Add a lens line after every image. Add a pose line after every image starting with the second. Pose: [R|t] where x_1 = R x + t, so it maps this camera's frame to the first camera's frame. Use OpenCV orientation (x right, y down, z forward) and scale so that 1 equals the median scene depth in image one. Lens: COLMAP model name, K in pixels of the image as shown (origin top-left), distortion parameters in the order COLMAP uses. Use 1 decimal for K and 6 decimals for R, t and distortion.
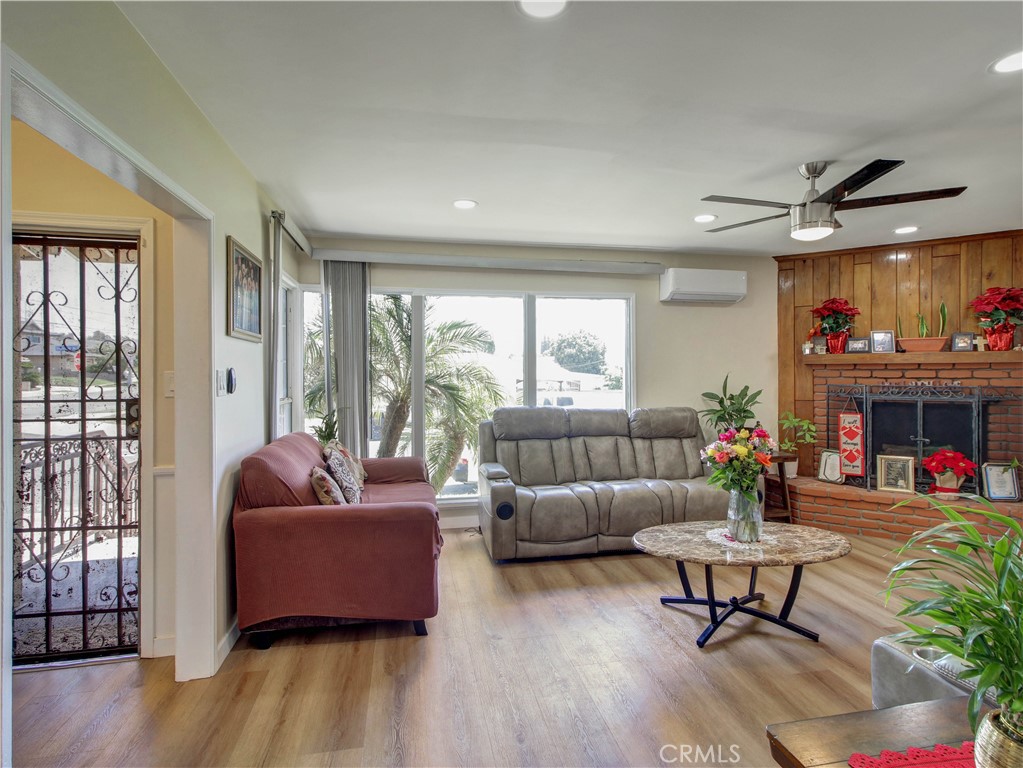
lens RADIAL K [[535.2, 0, 515.1], [0, 535.2, 376.6], [0, 0, 1]] dist [-0.001411, 0.000396]
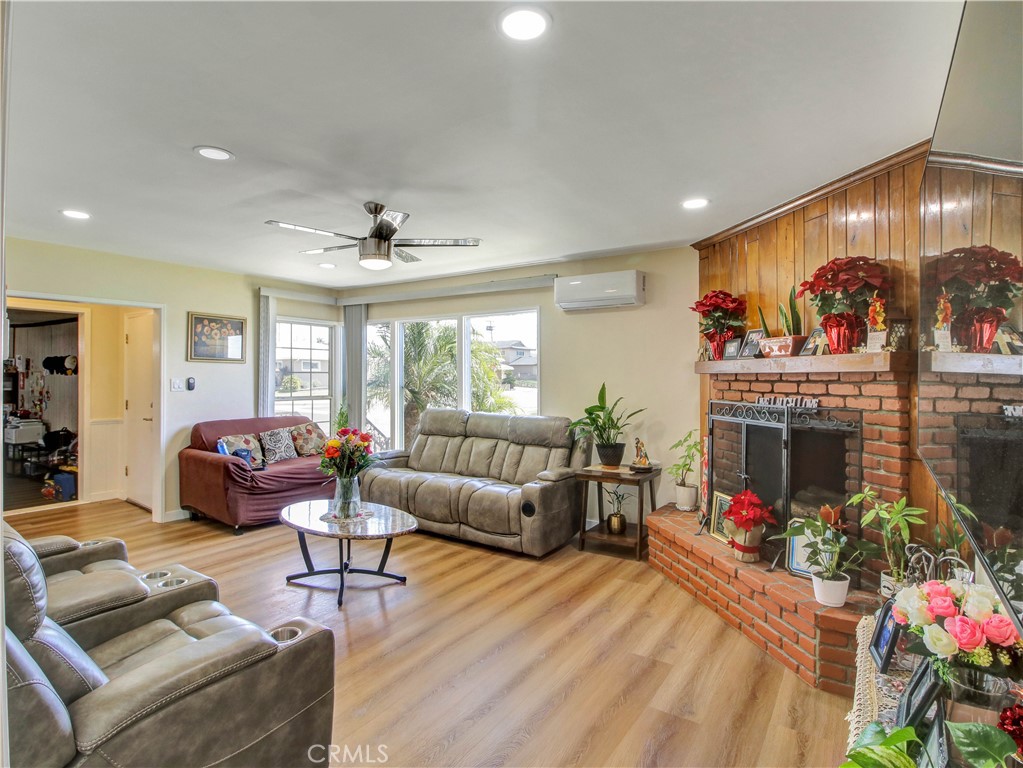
lens RADIAL K [[535.2, 0, 515.1], [0, 535.2, 376.6], [0, 0, 1]] dist [-0.001411, 0.000396]
pose [[0.730815, 0.002754, -0.682570, 0.991696], [-0.010468, 0.999919, -0.007173, -0.010778], [0.682495, 0.012387, 0.730785, 0.225461]]
